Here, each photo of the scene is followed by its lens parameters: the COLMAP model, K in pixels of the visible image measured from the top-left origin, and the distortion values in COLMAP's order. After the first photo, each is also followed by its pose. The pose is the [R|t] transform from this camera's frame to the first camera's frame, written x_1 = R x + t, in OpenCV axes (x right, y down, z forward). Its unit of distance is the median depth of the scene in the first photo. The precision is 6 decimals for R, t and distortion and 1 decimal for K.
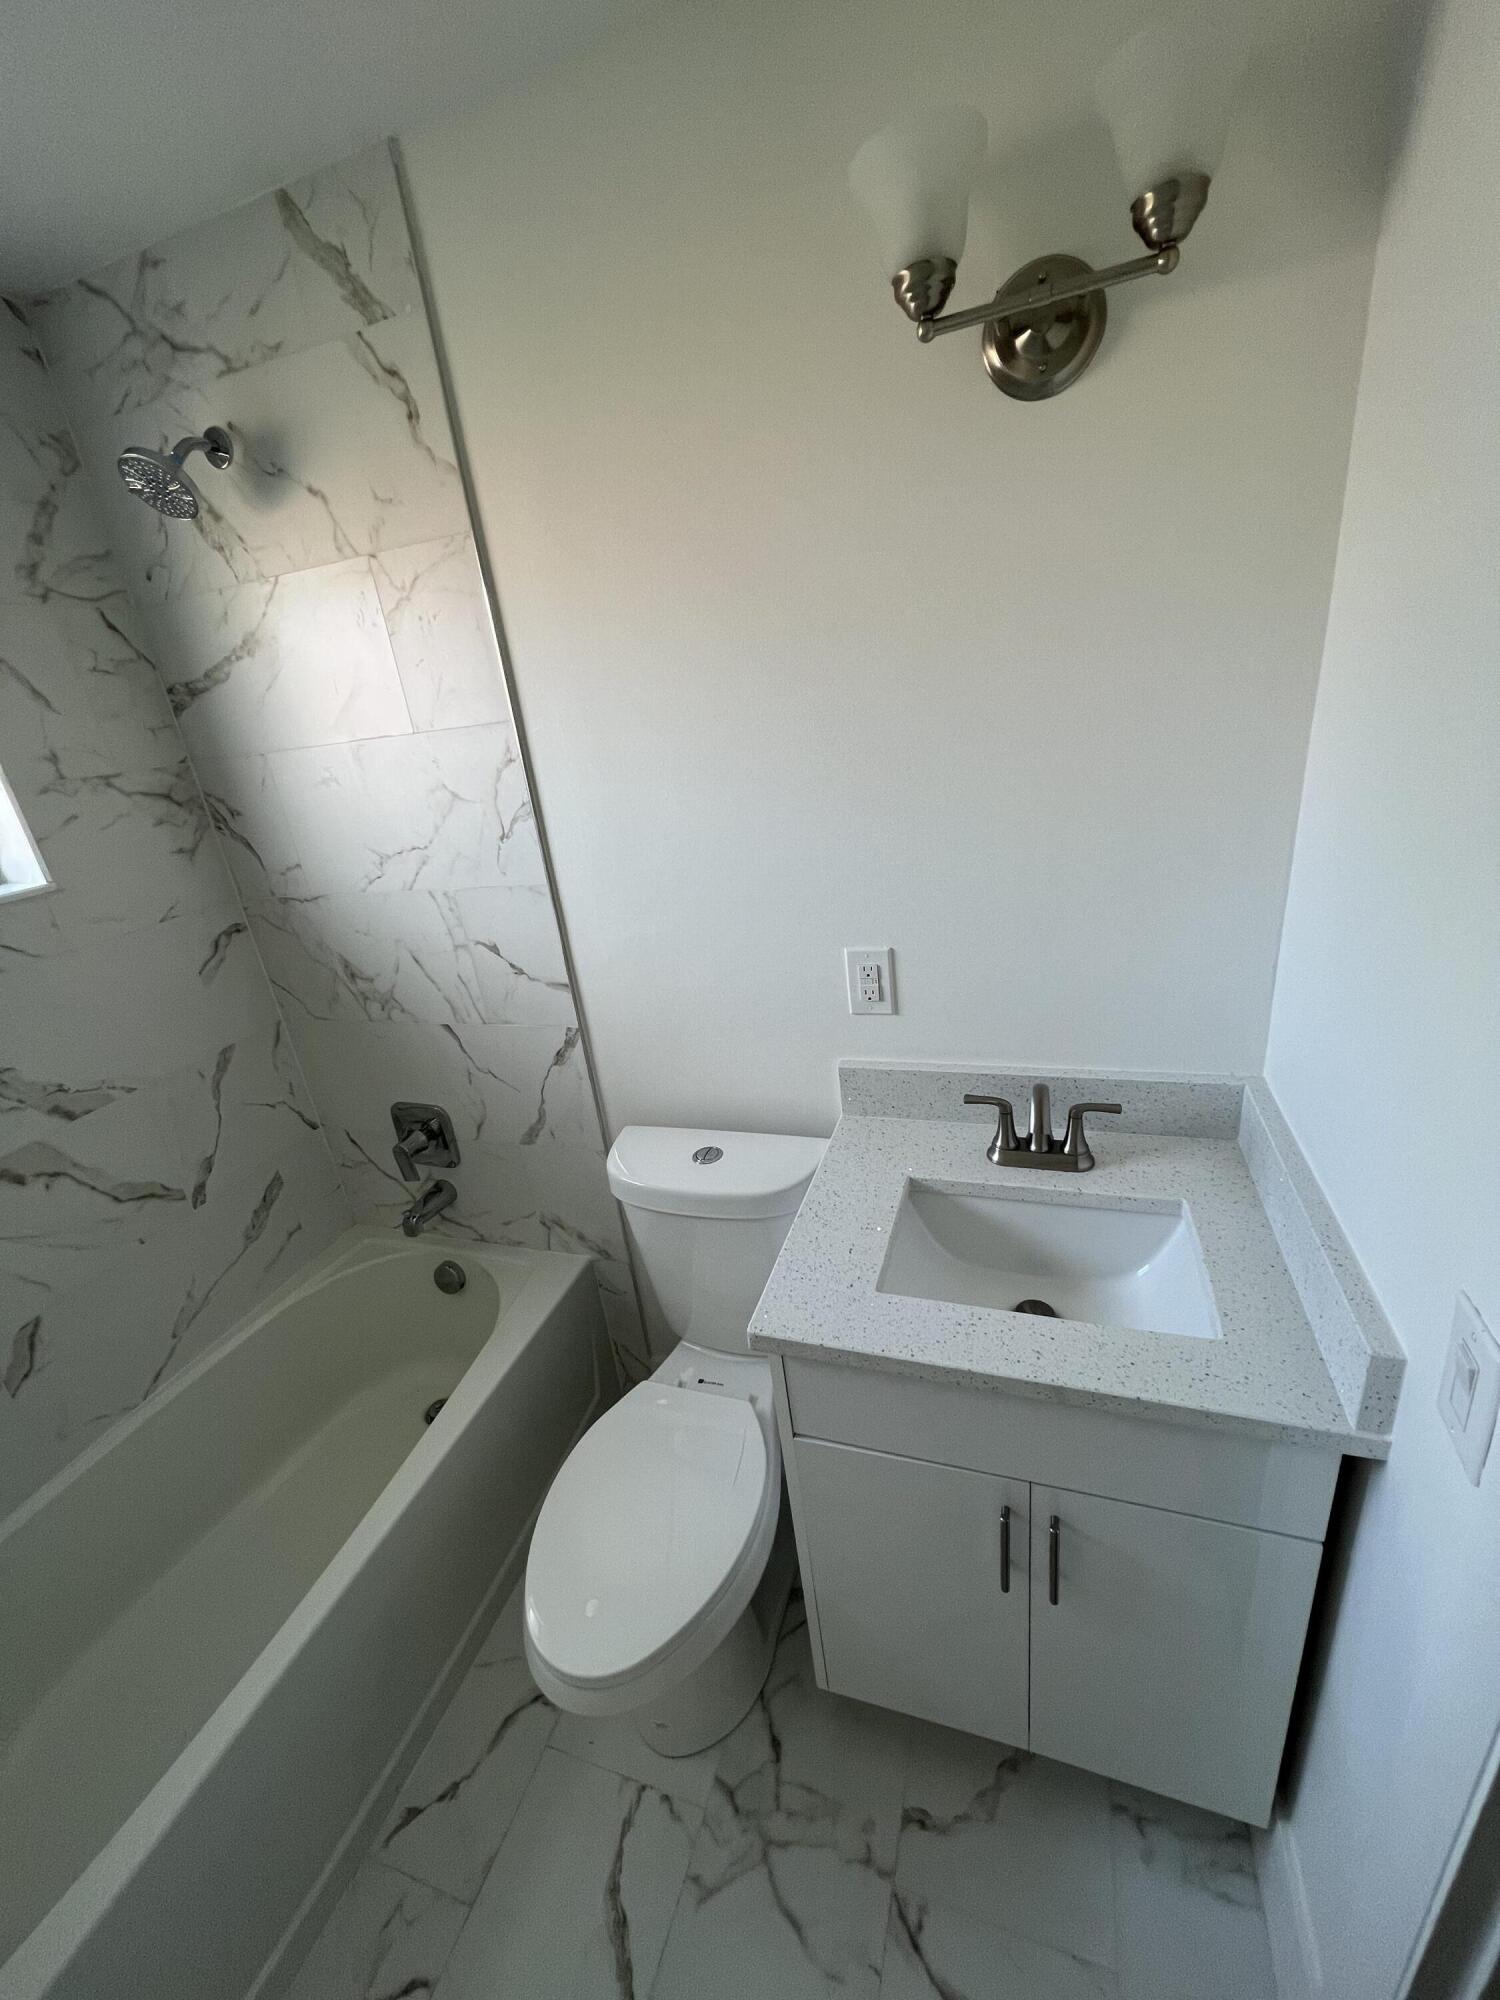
lens RADIAL K [[799.8, 0, 747.9], [0, 799.8, 1001.2], [0, 0, 1]] dist [0.000121, 0.001082]
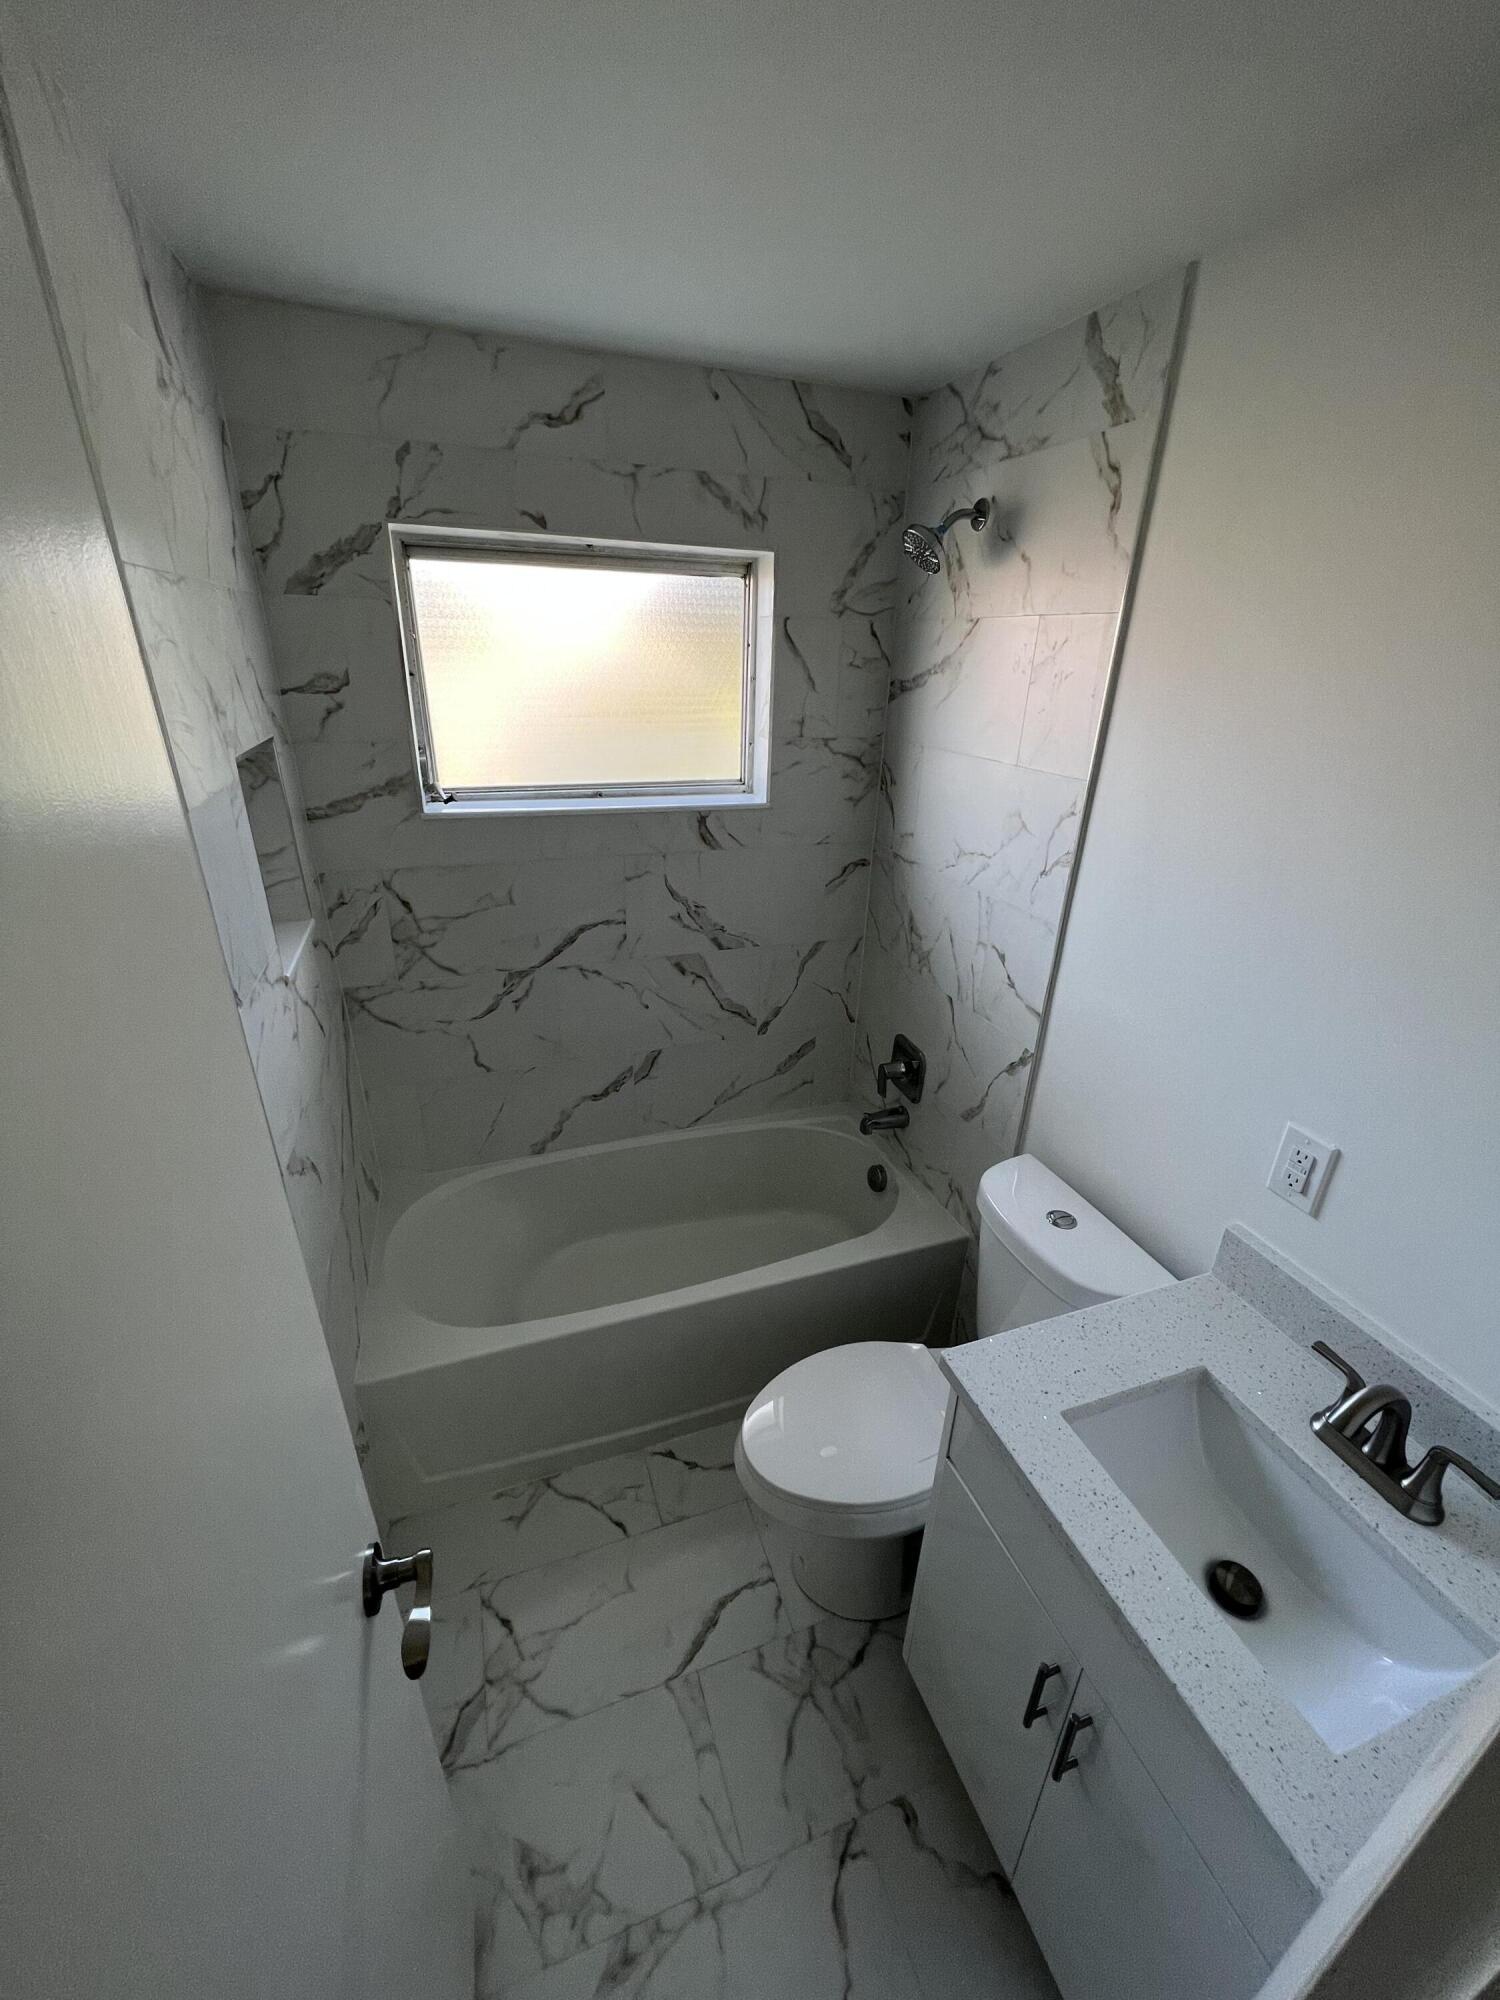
lens RADIAL K [[803.3, 0, 748.1], [0, 803.3, 1000.3], [0, 0, 1]] dist [0.002740, 0.000976]
pose [[0.616818, 0.439392, -0.653047, 0.265551], [-0.382626, 0.892438, 0.239062, -0.164508], [0.687846, 0.102415, 0.718595, -0.080667]]
